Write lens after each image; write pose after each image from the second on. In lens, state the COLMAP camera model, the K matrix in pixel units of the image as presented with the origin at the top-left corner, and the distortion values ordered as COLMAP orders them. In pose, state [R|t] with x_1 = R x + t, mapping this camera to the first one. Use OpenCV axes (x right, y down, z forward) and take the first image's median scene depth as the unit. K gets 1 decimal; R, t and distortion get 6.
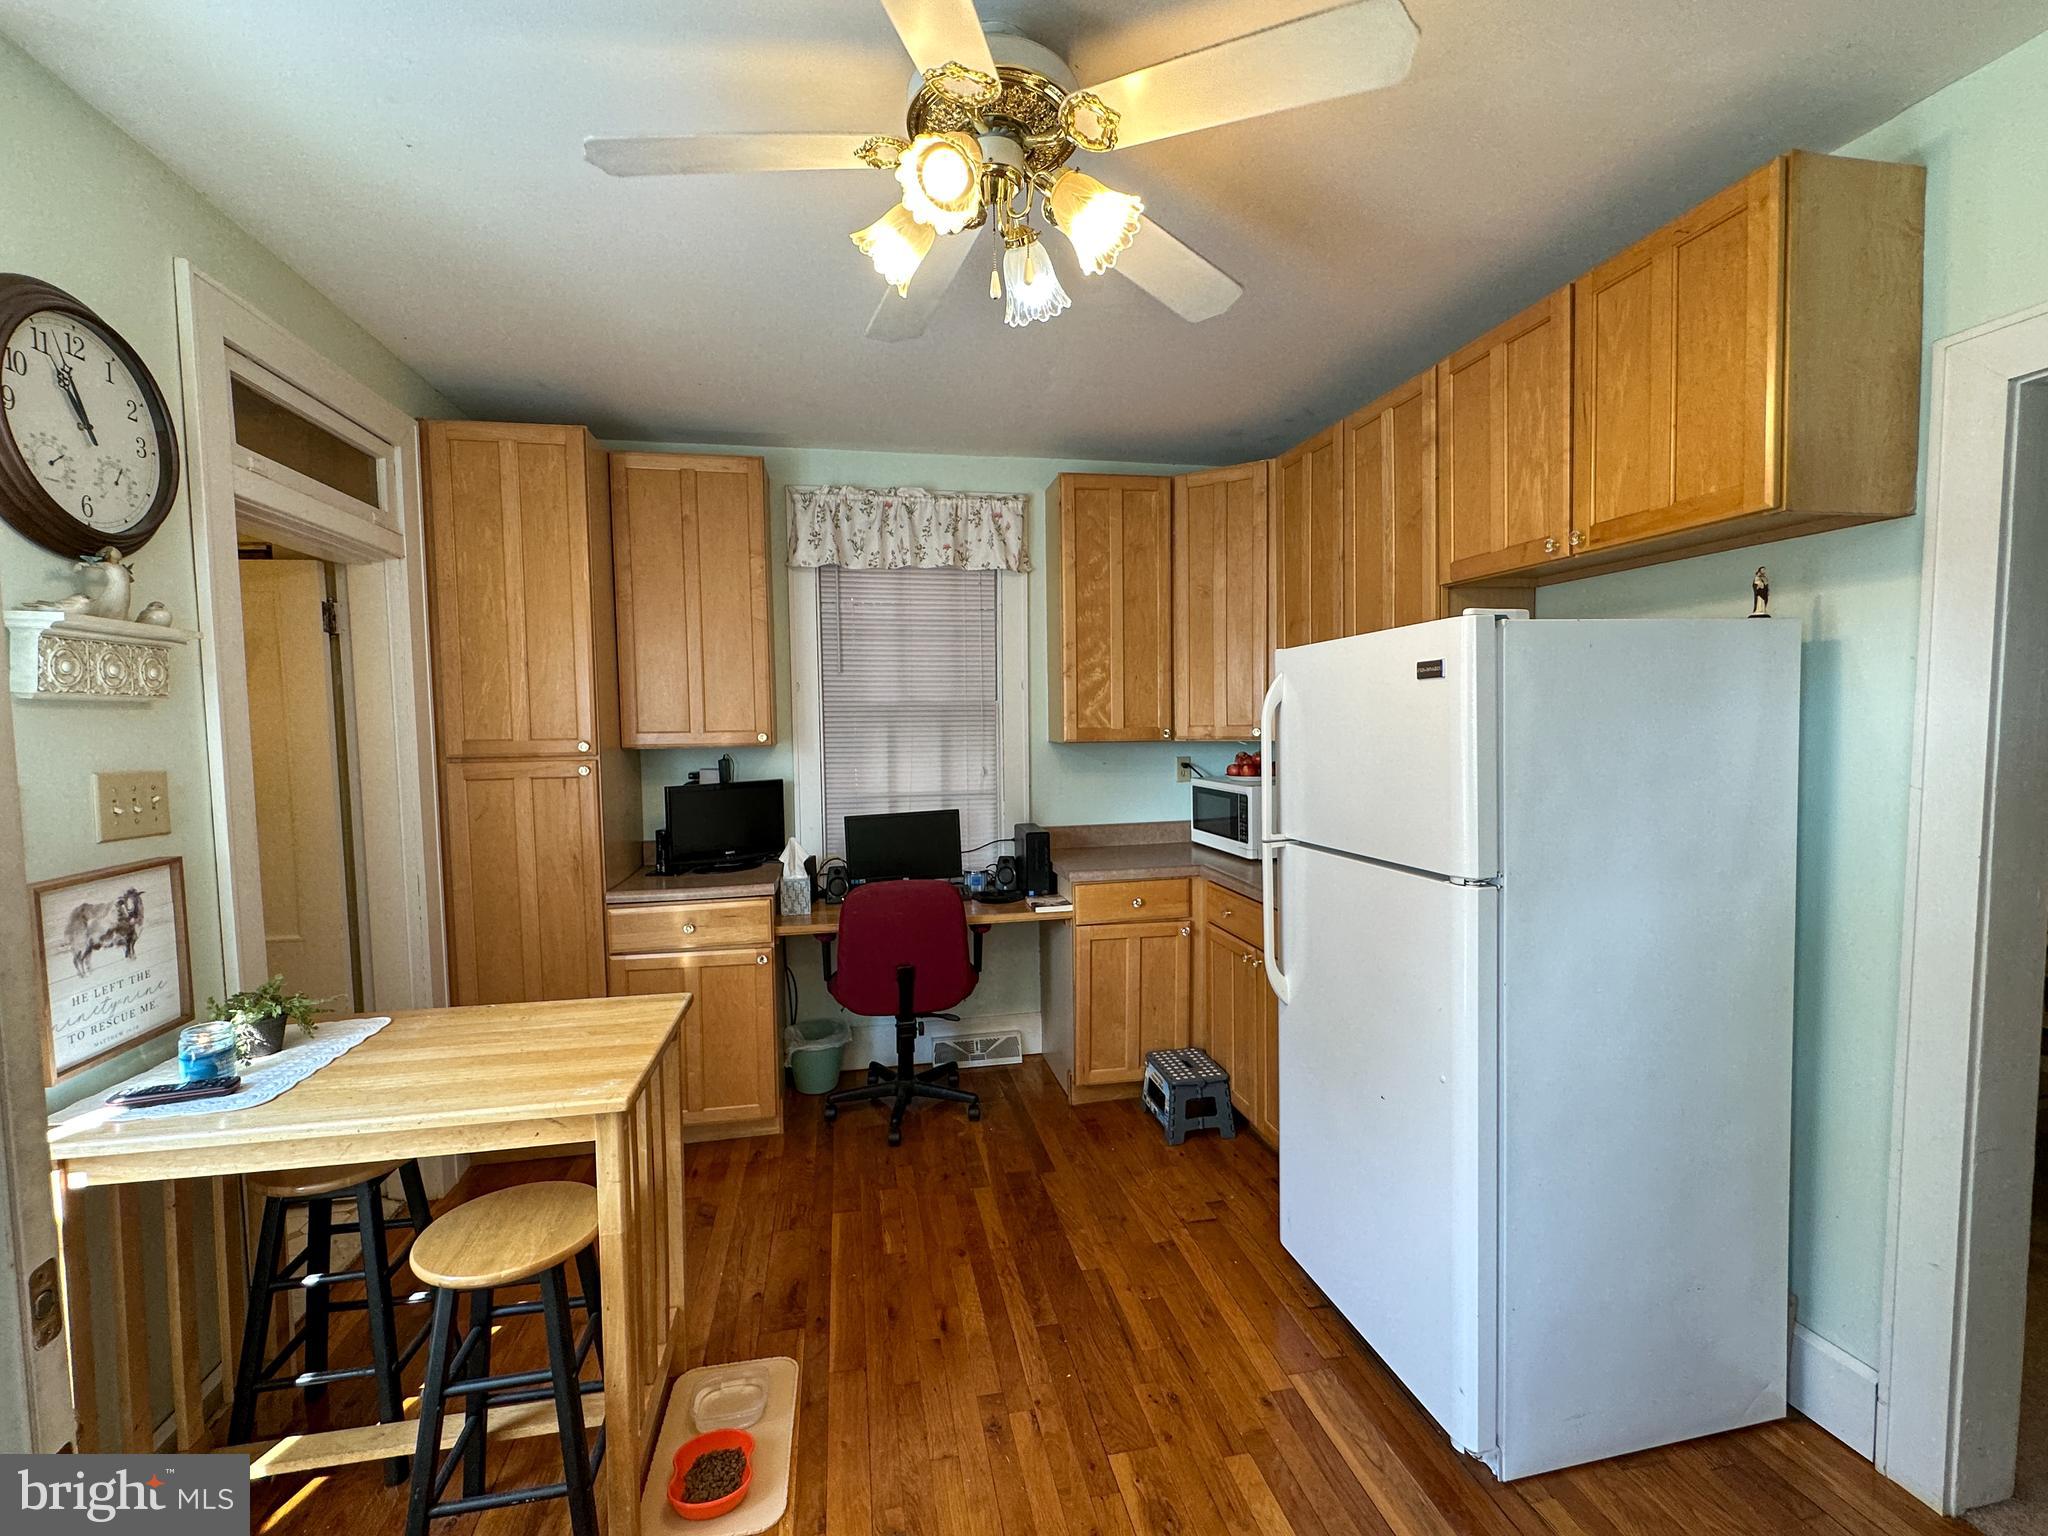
lens RADIAL K [[890.2, 0, 1015.3], [0, 890.2, 769.6], [0, 0, 1]] dist [-0.004445, 0.000764]
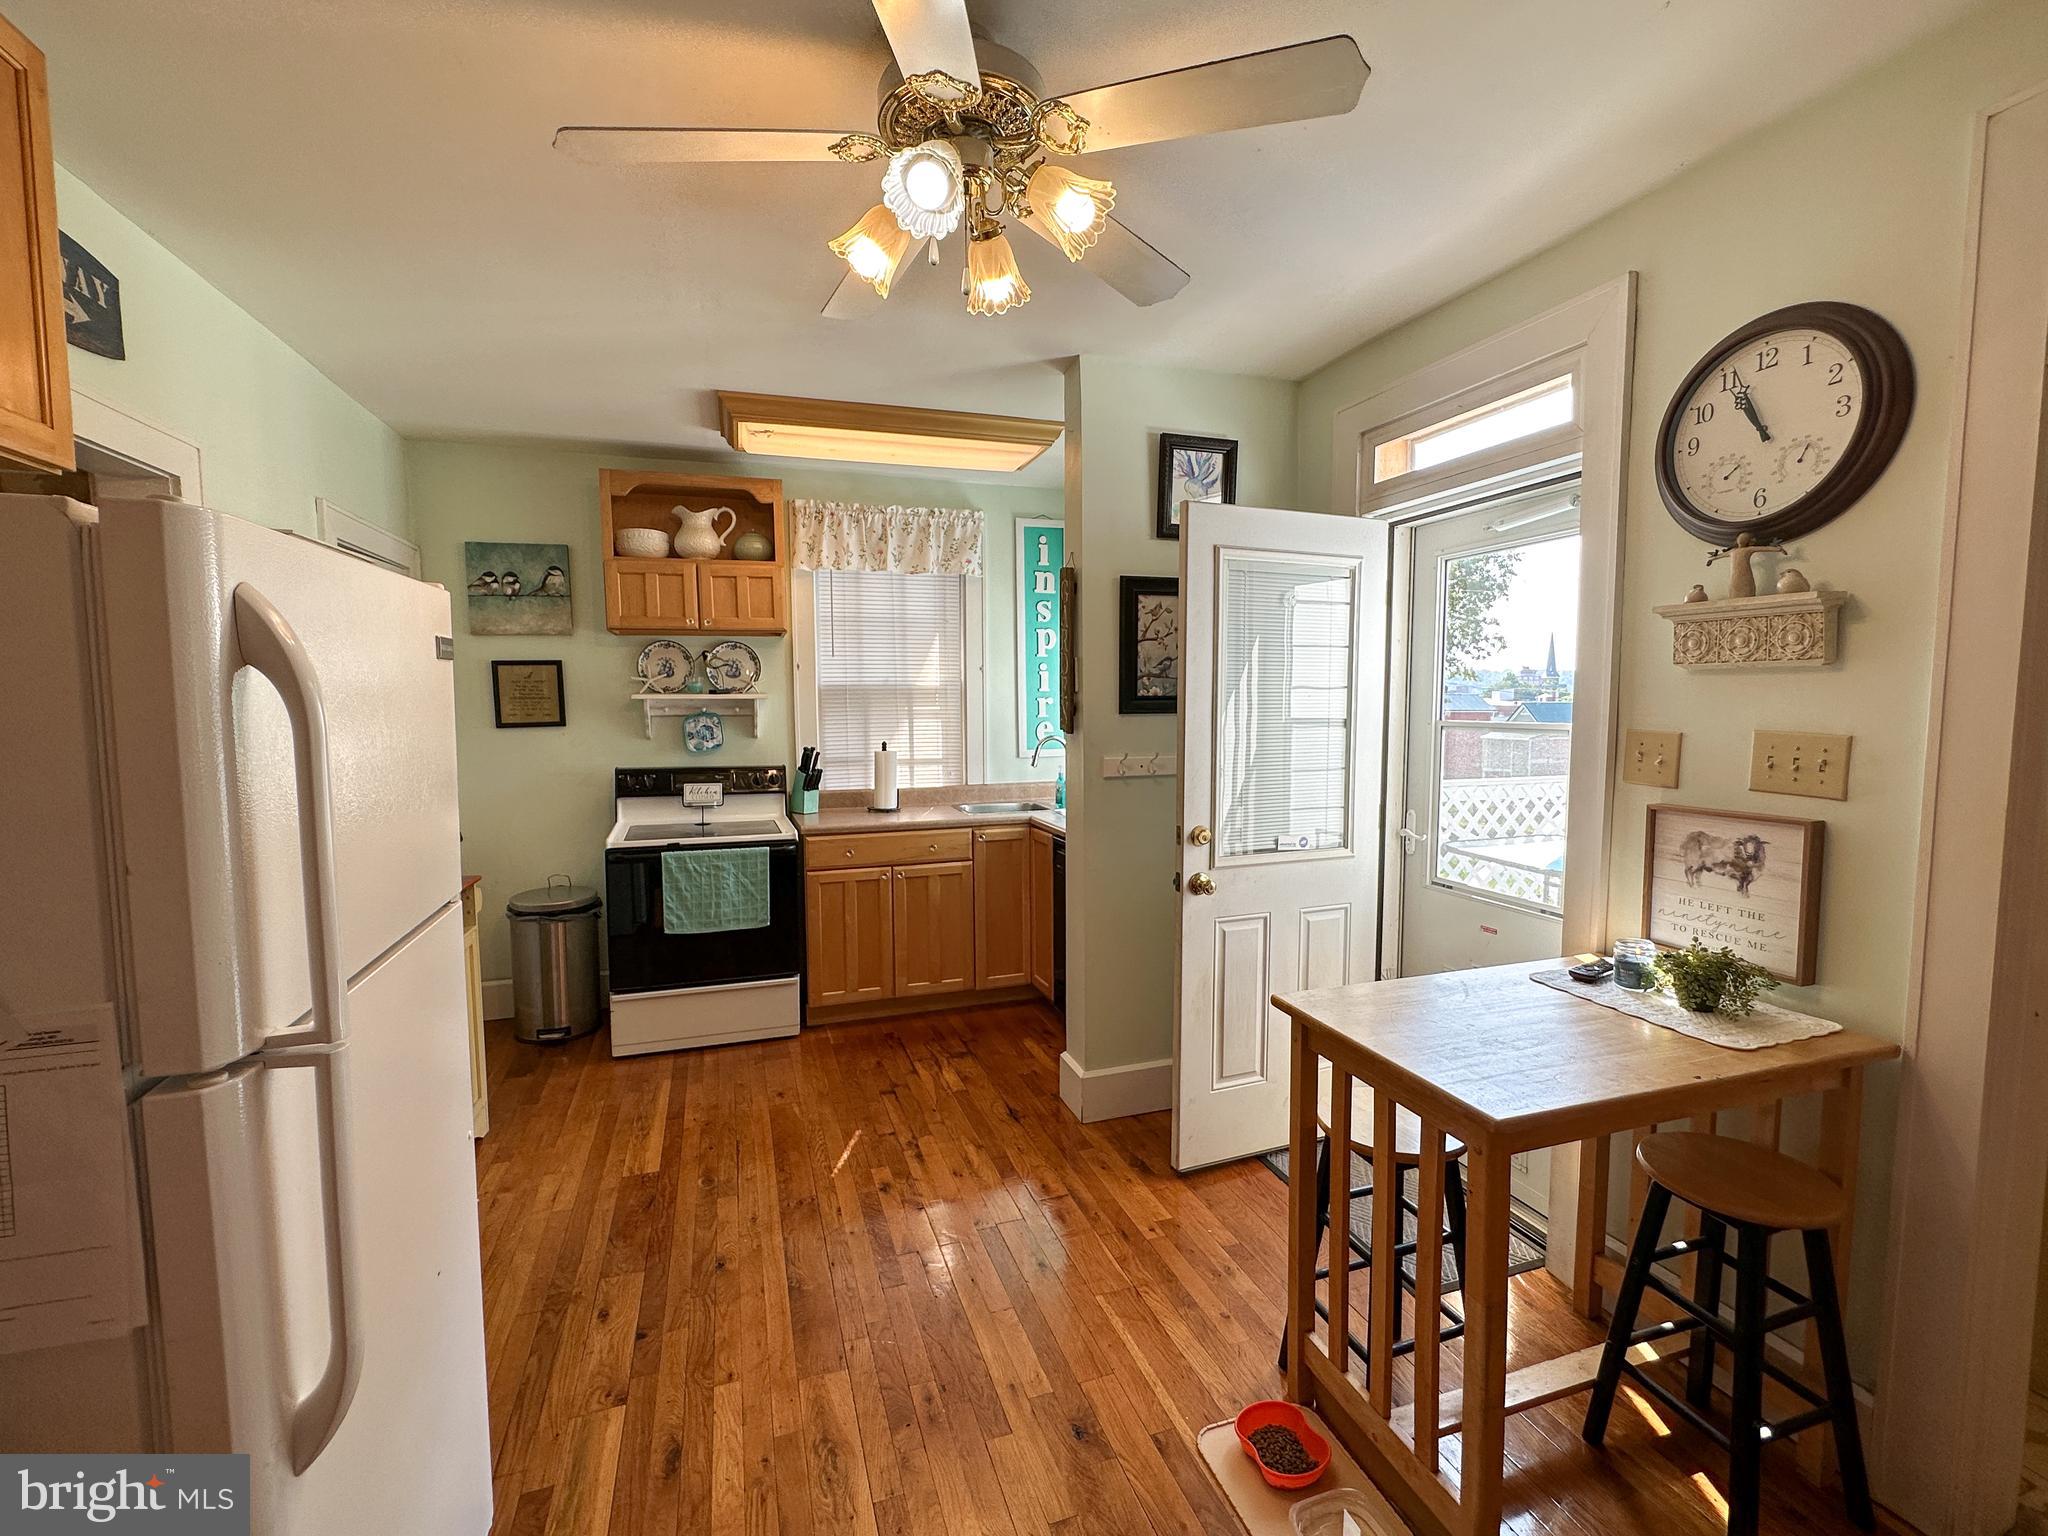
lens RADIAL K [[890.2, 0, 1027.0], [0, 890.2, 769.1], [0, 0, 1]] dist [-0.004445, 0.000764]
pose [[-0.992234, 0.030773, -0.120517, 0.025839], [0.013970, 0.990352, 0.137869, -0.065511], [0.123597, 0.135114, -0.983091, 1.120117]]
